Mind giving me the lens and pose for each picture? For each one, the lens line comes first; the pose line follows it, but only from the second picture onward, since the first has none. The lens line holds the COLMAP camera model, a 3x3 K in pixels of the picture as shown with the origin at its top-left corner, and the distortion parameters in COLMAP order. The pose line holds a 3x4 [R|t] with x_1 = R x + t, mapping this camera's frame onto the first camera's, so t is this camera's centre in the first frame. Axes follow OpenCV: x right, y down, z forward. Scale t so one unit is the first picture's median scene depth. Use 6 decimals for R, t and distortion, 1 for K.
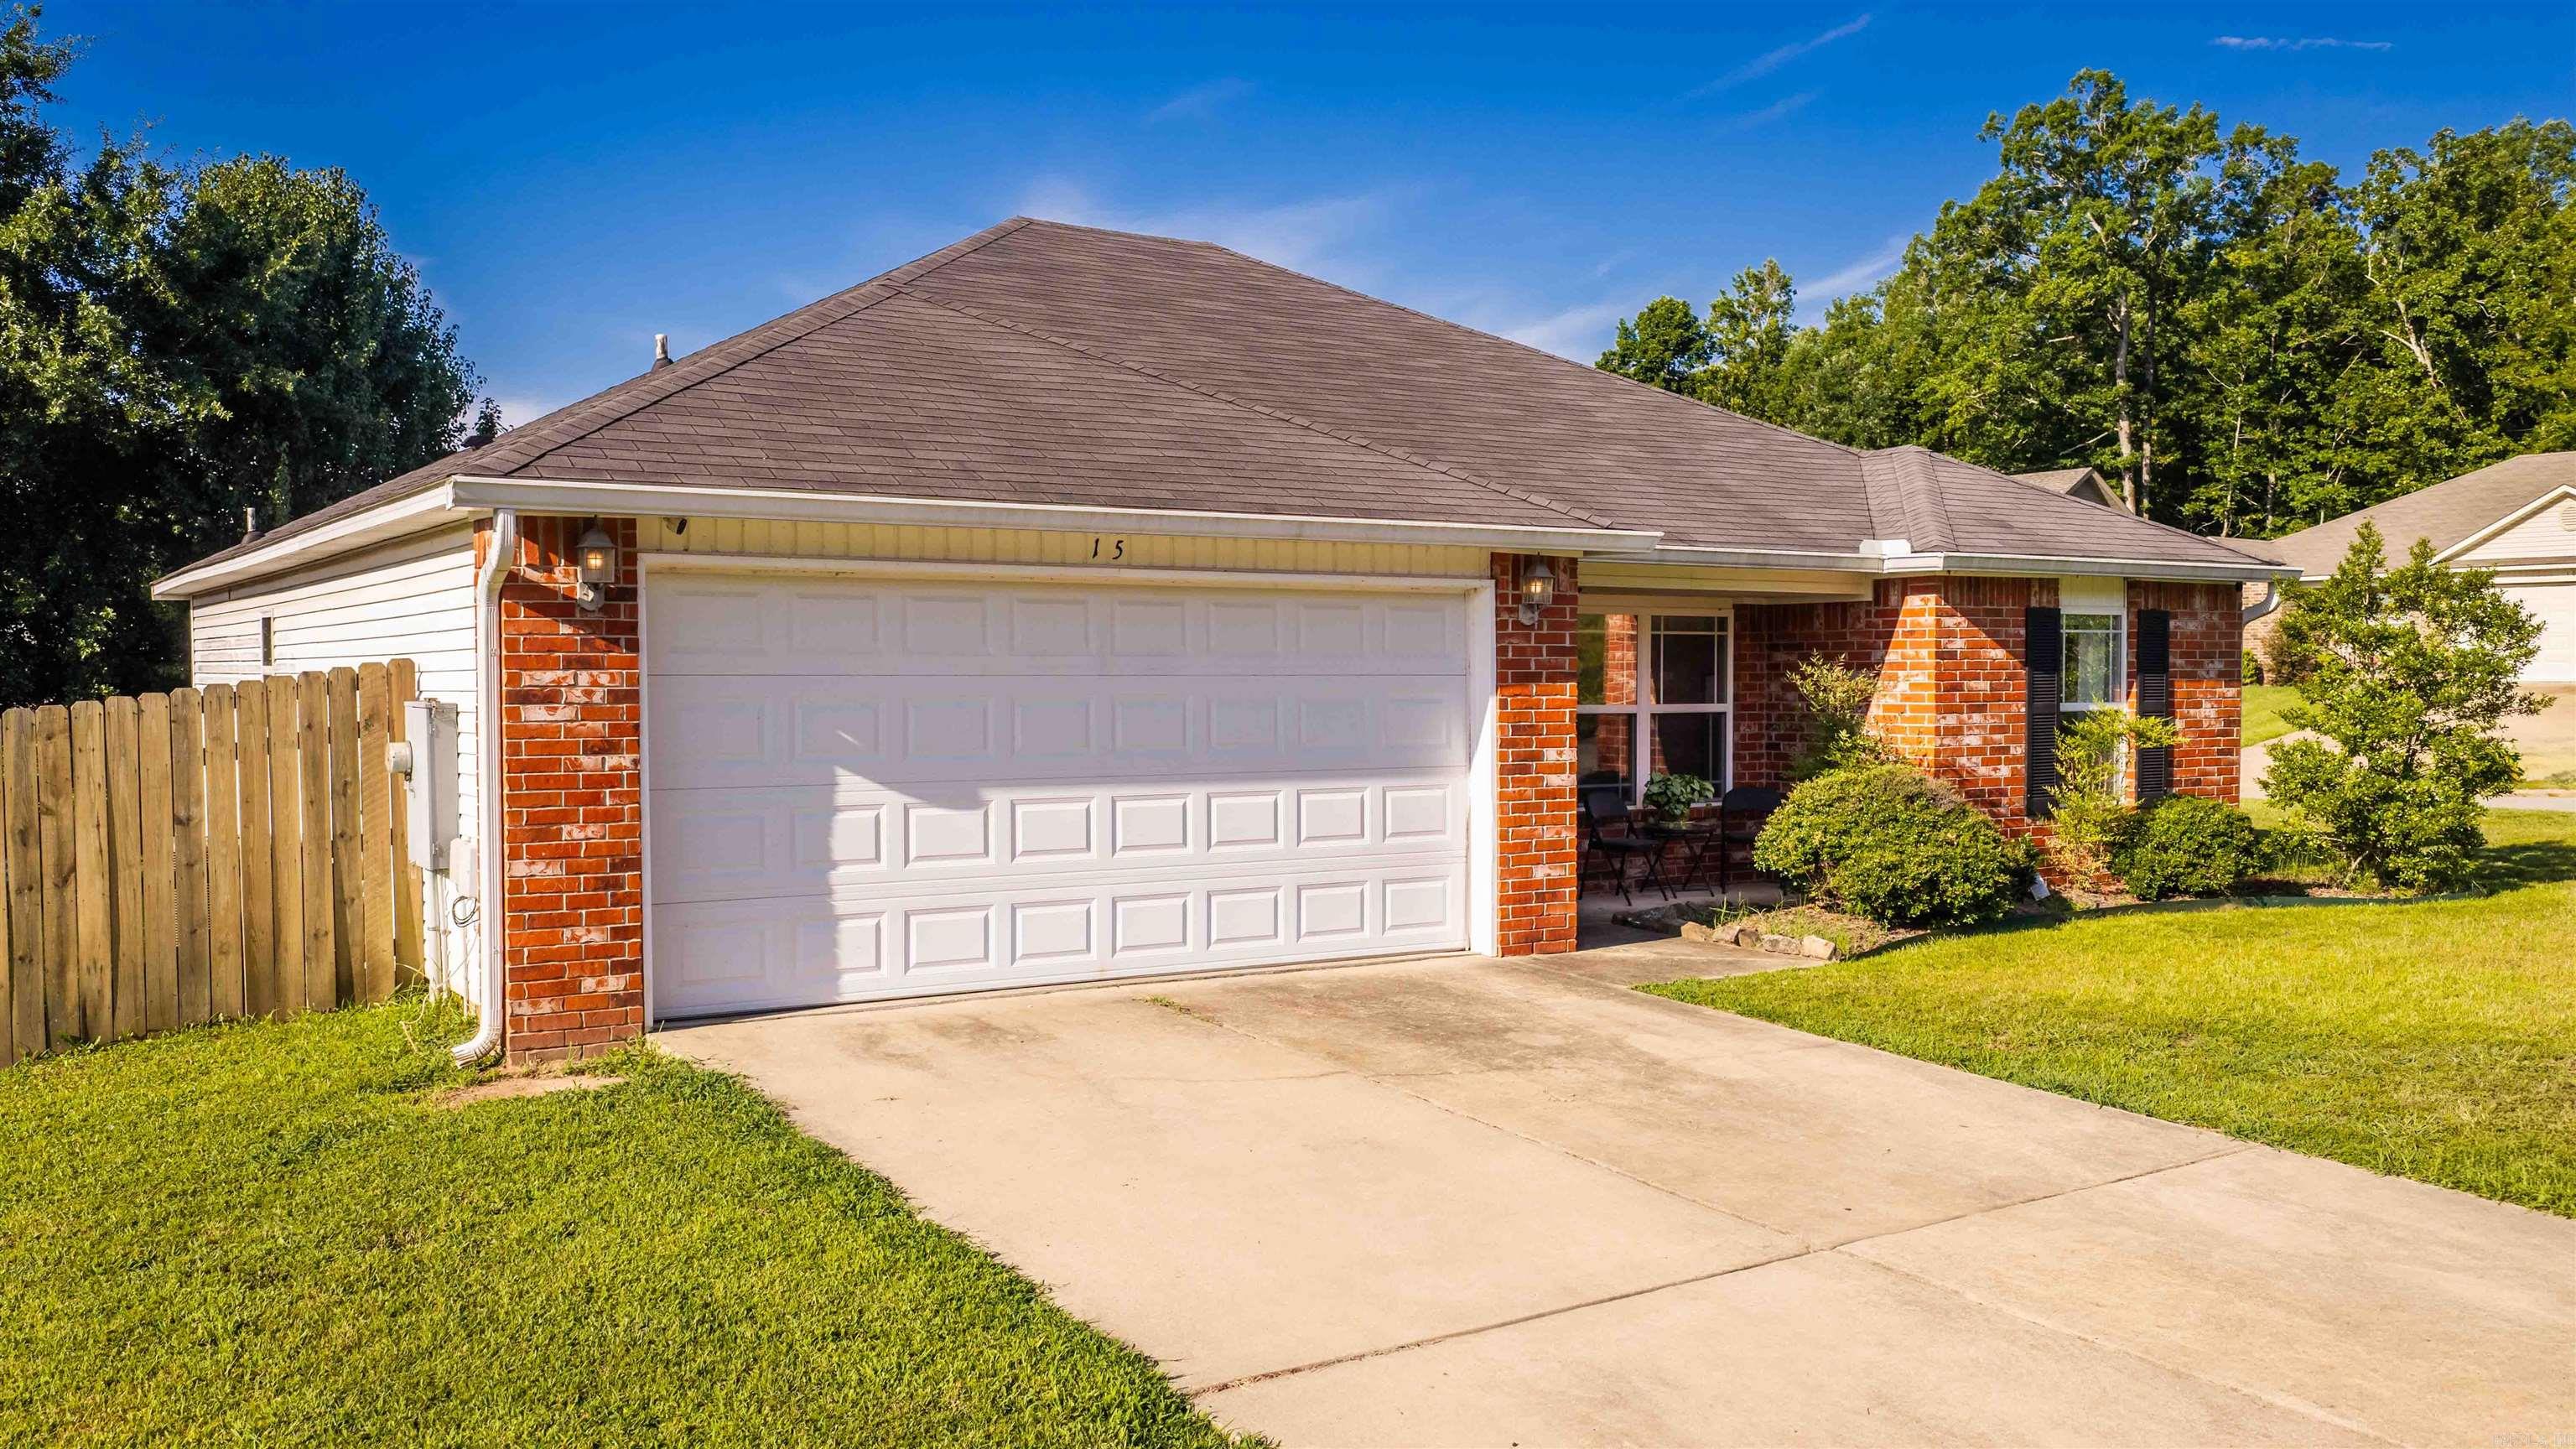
lens RADIAL K [[2085.9, 0, 1284.4], [0, 2085.9, 725.7], [0, 0, 1]] dist [0.005415, -0.011029]
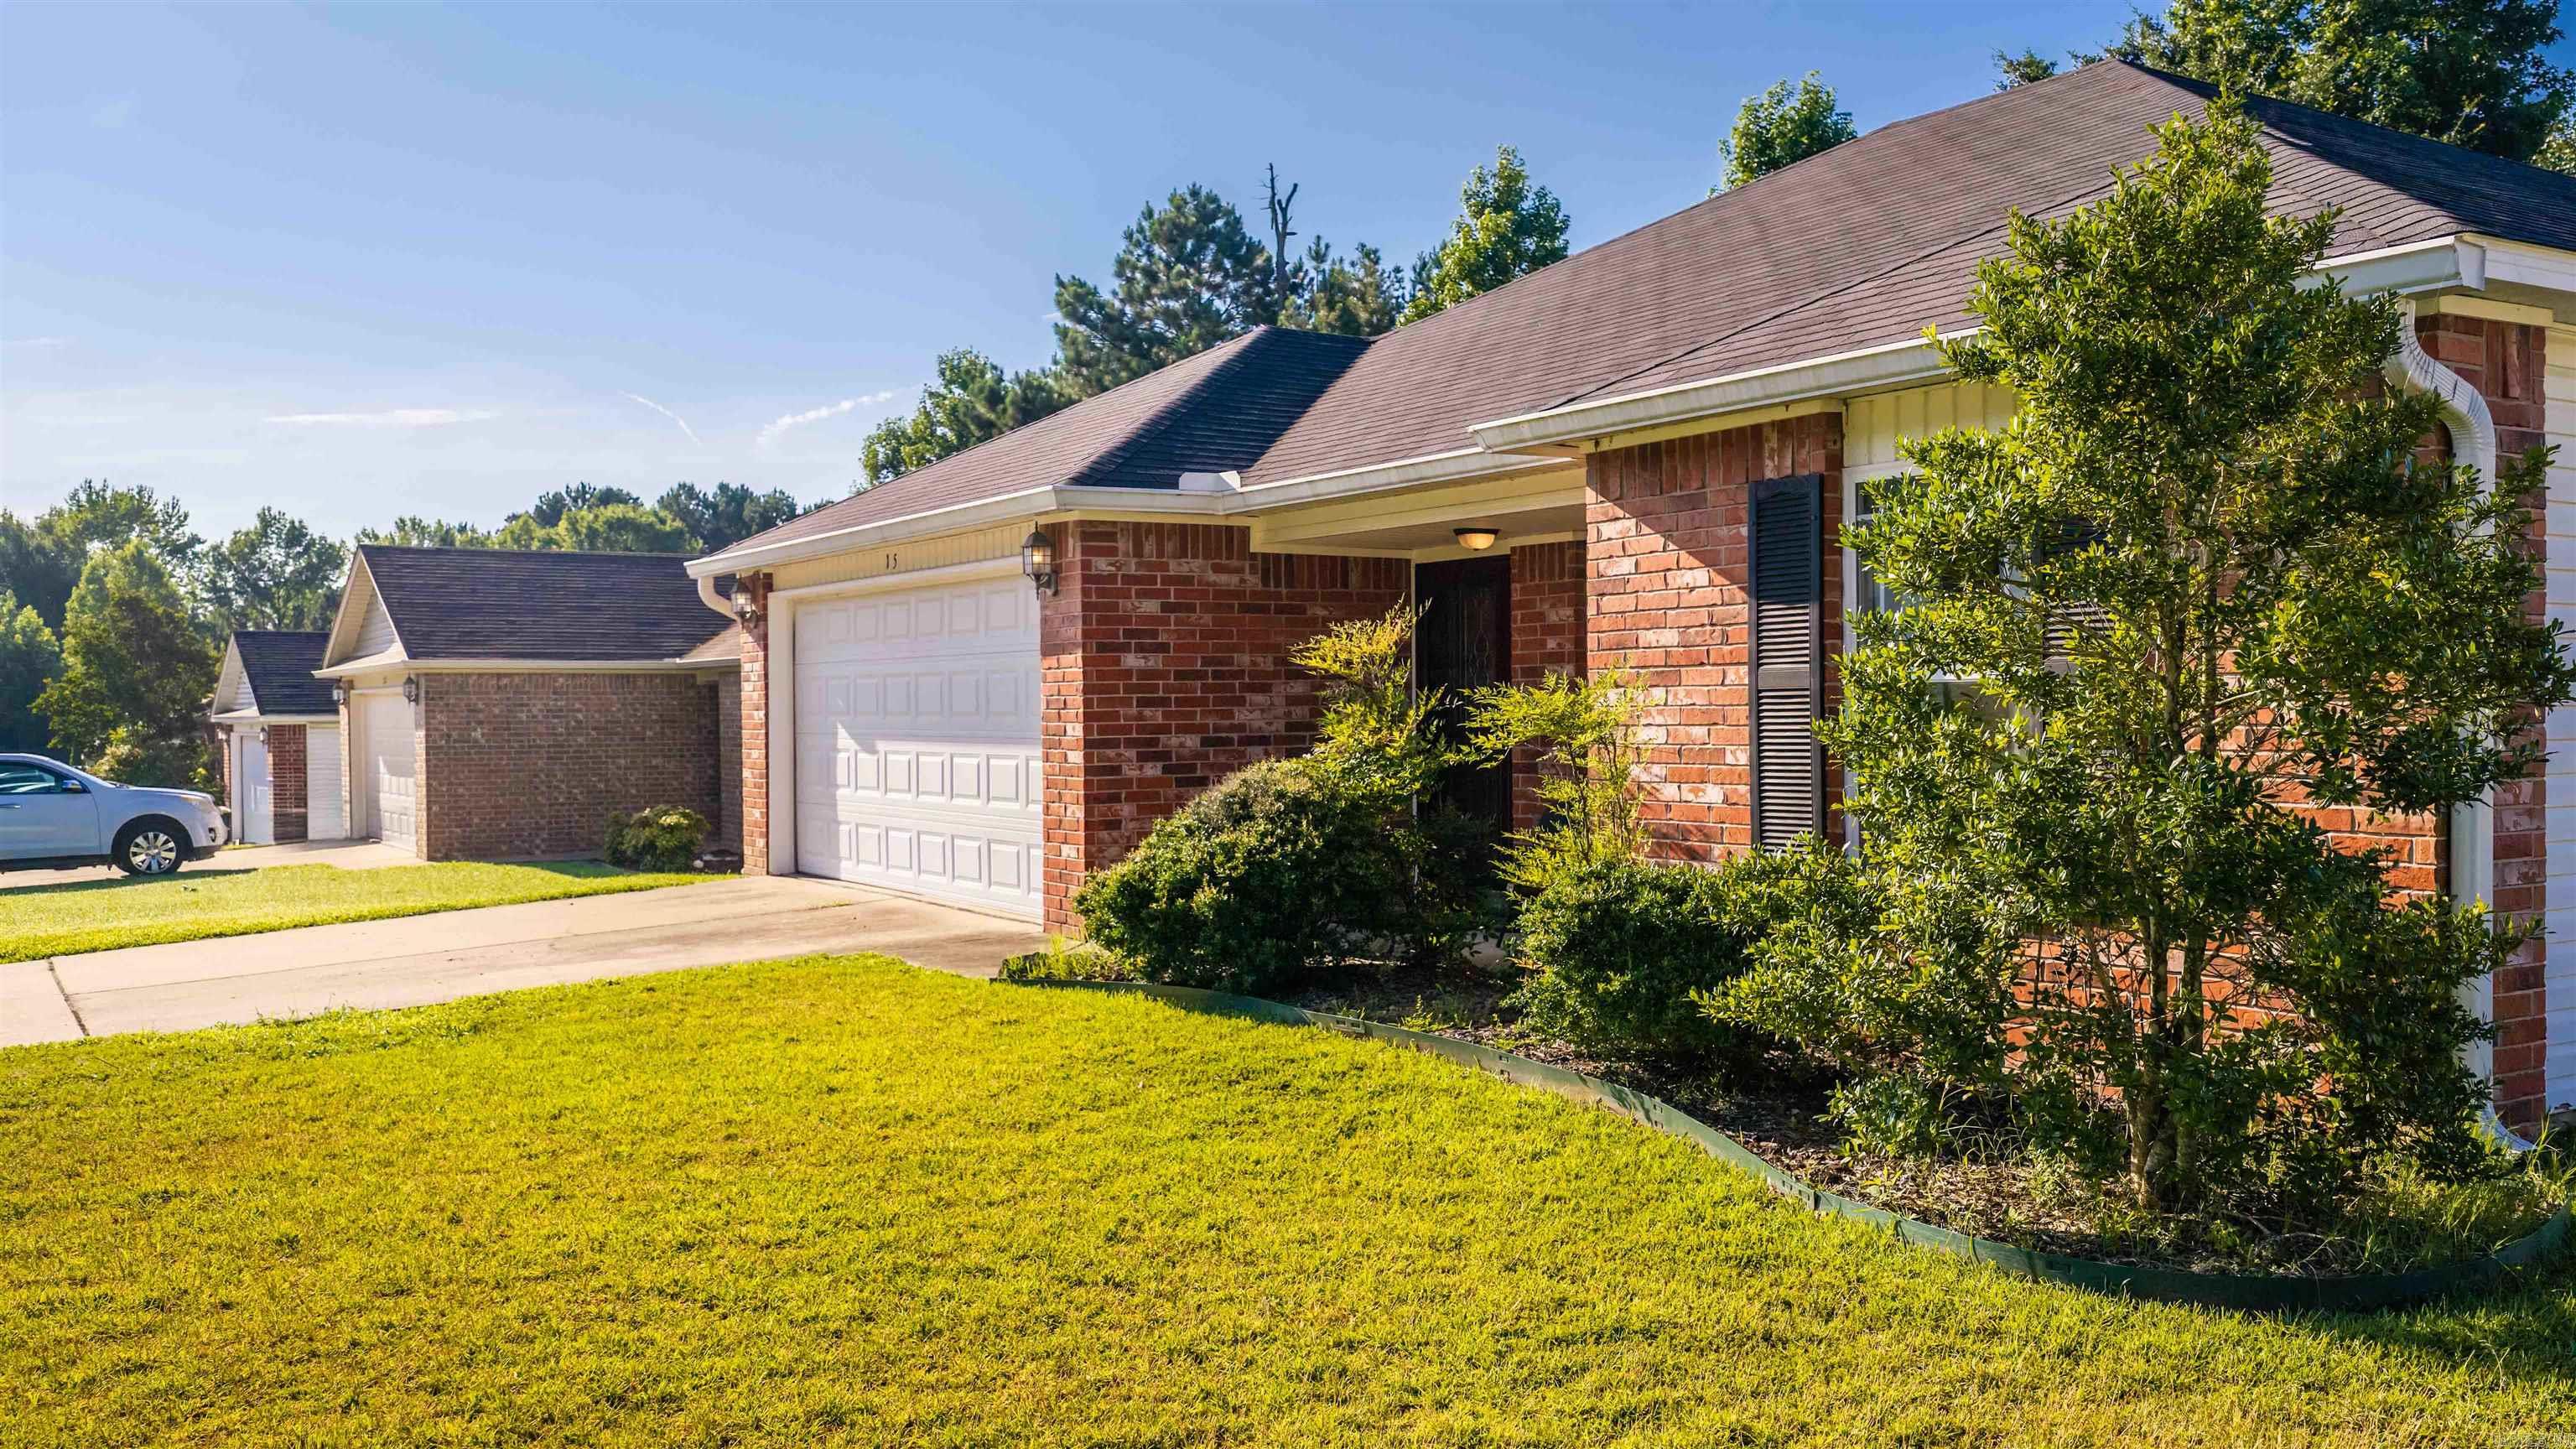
lens RADIAL K [[2085.9, 0, 1296.2], [0, 2085.9, 741.4], [0, 0, 1]] dist [0.005415, -0.011029]
pose [[0.021995, 0.020143, -0.999555, 0.969465], [-0.016596, 0.999667, 0.019780, -0.000851], [0.999620, 0.016154, 0.022322, 0.973918]]
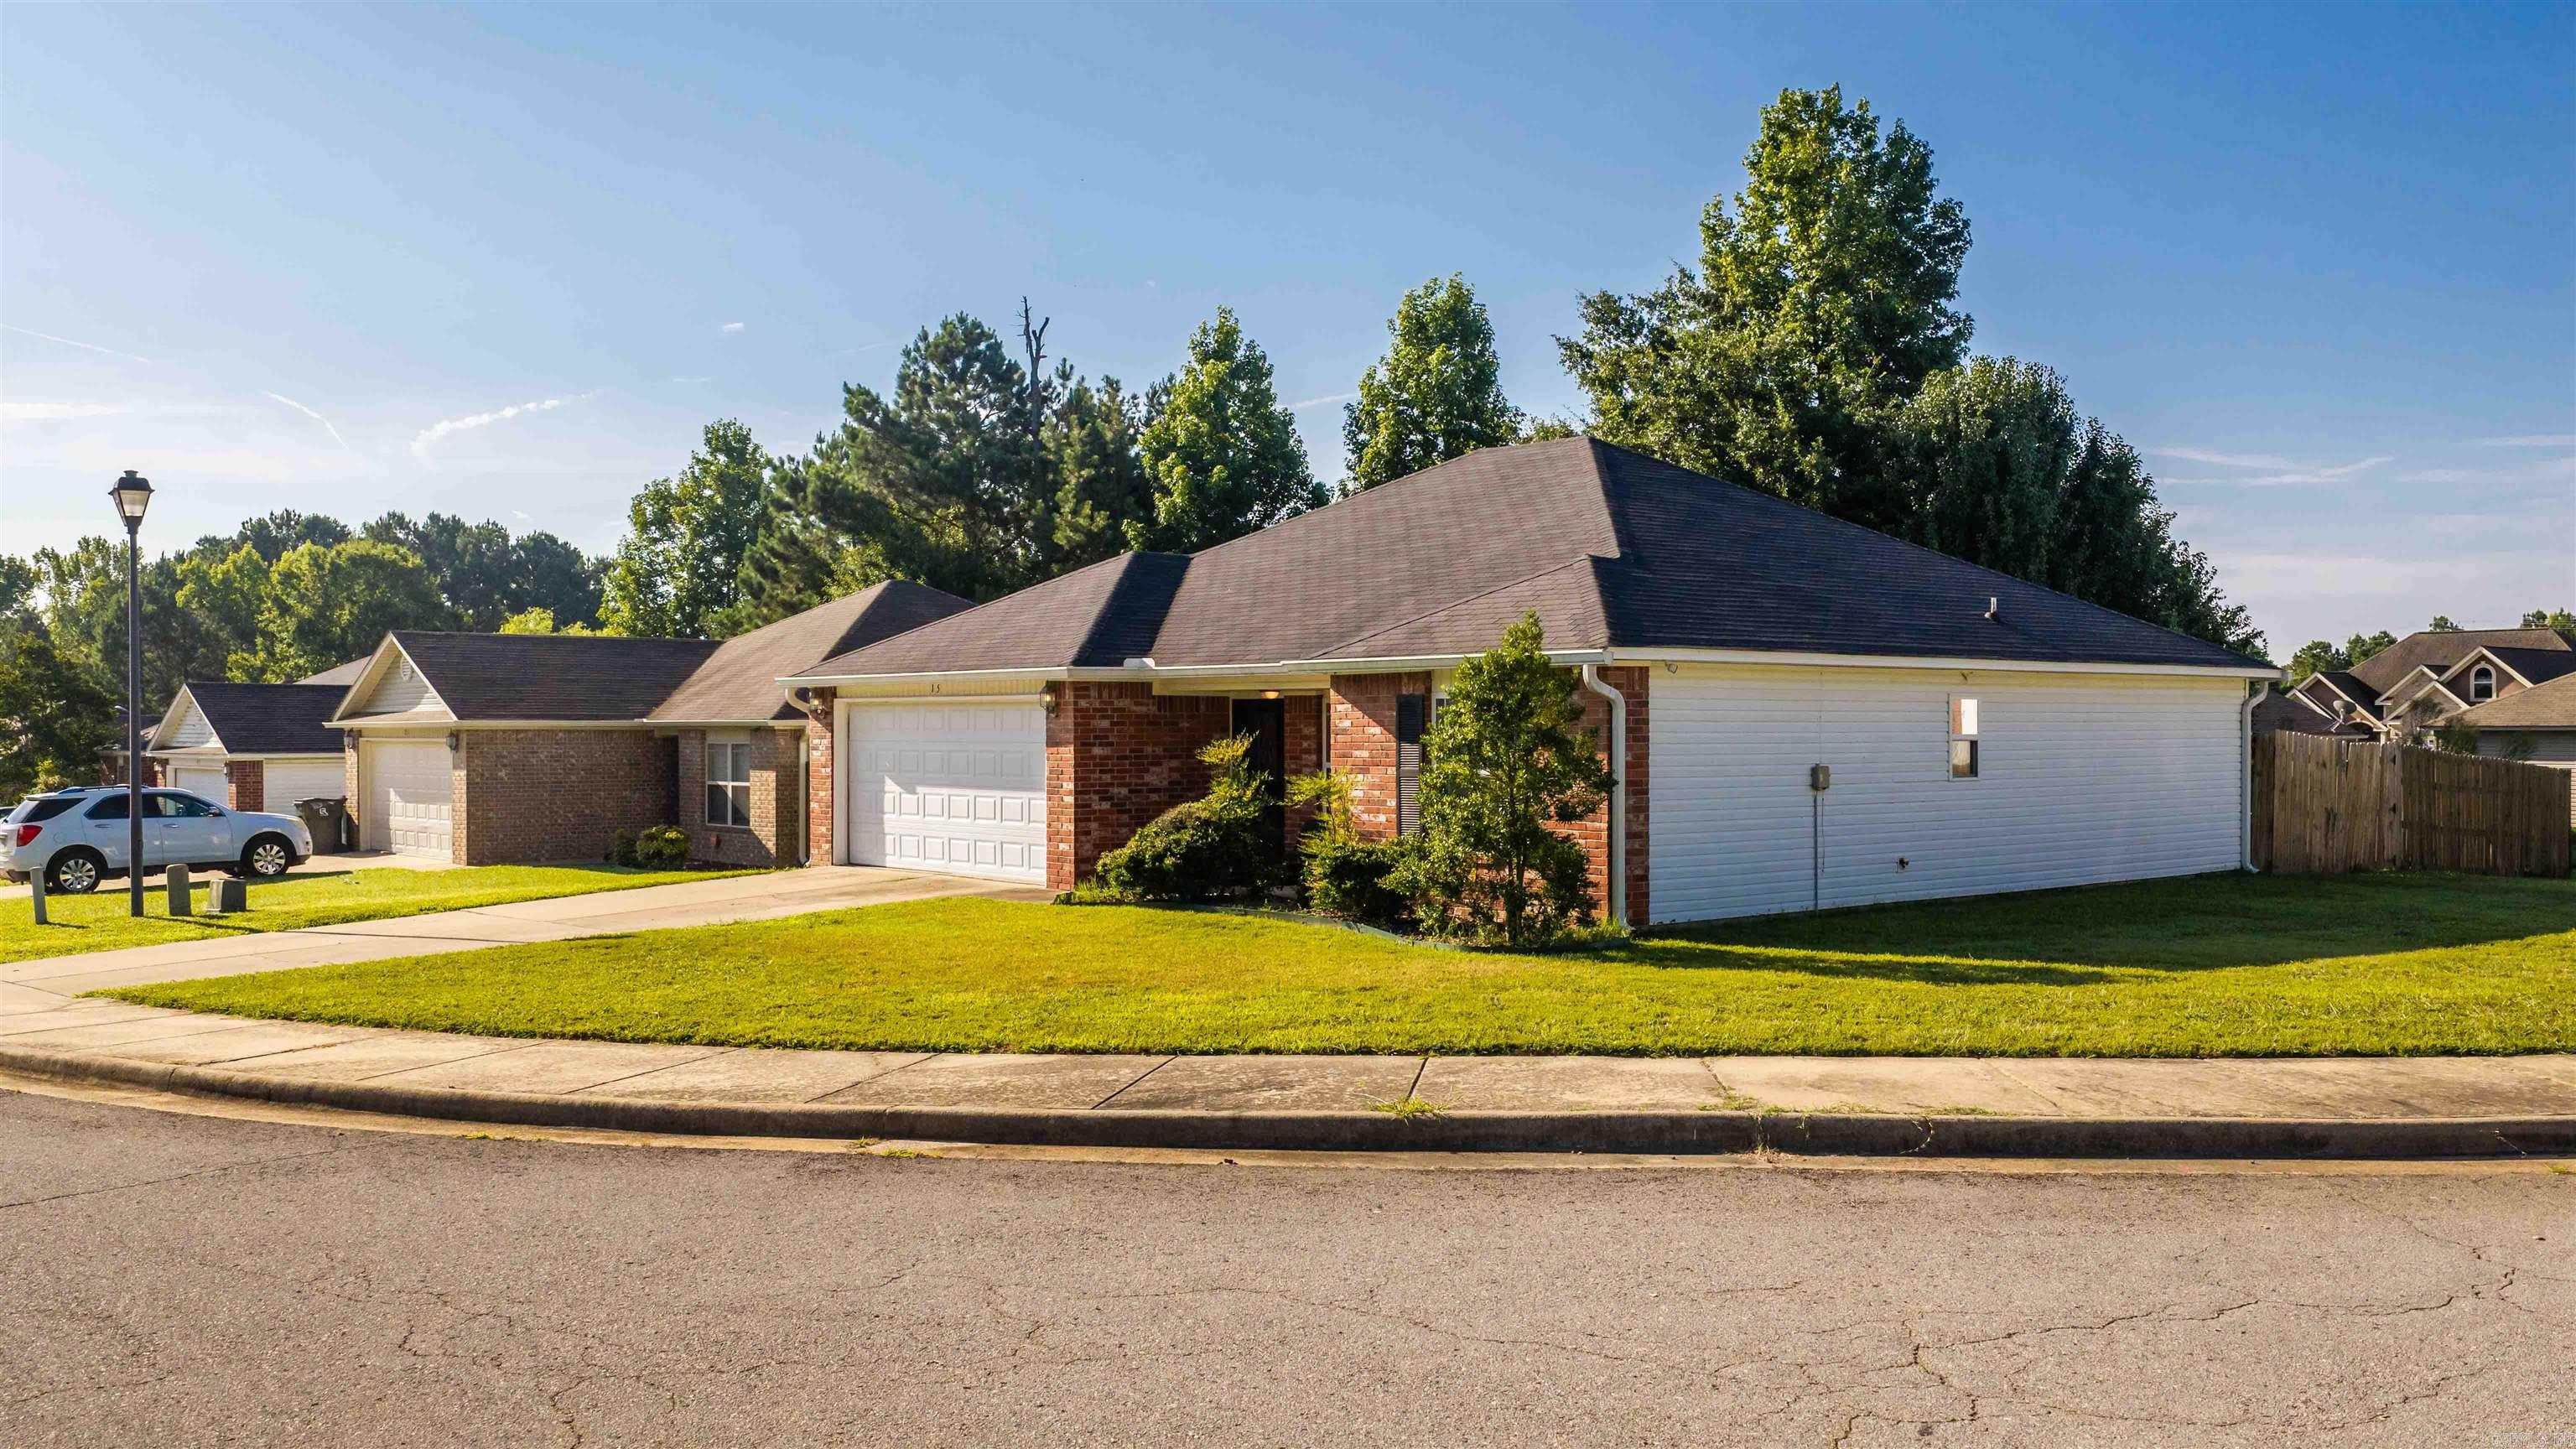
lens RADIAL K [[2085.9, 0, 1286.1], [0, 2085.9, 723.0], [0, 0, 1]] dist [0.005415, -0.011029]
pose [[0.172585, 0.001014, -0.984994, 1.821617], [-0.023626, 0.999716, -0.003110, -0.036981], [0.984711, 0.023808, 0.172560, 0.782764]]
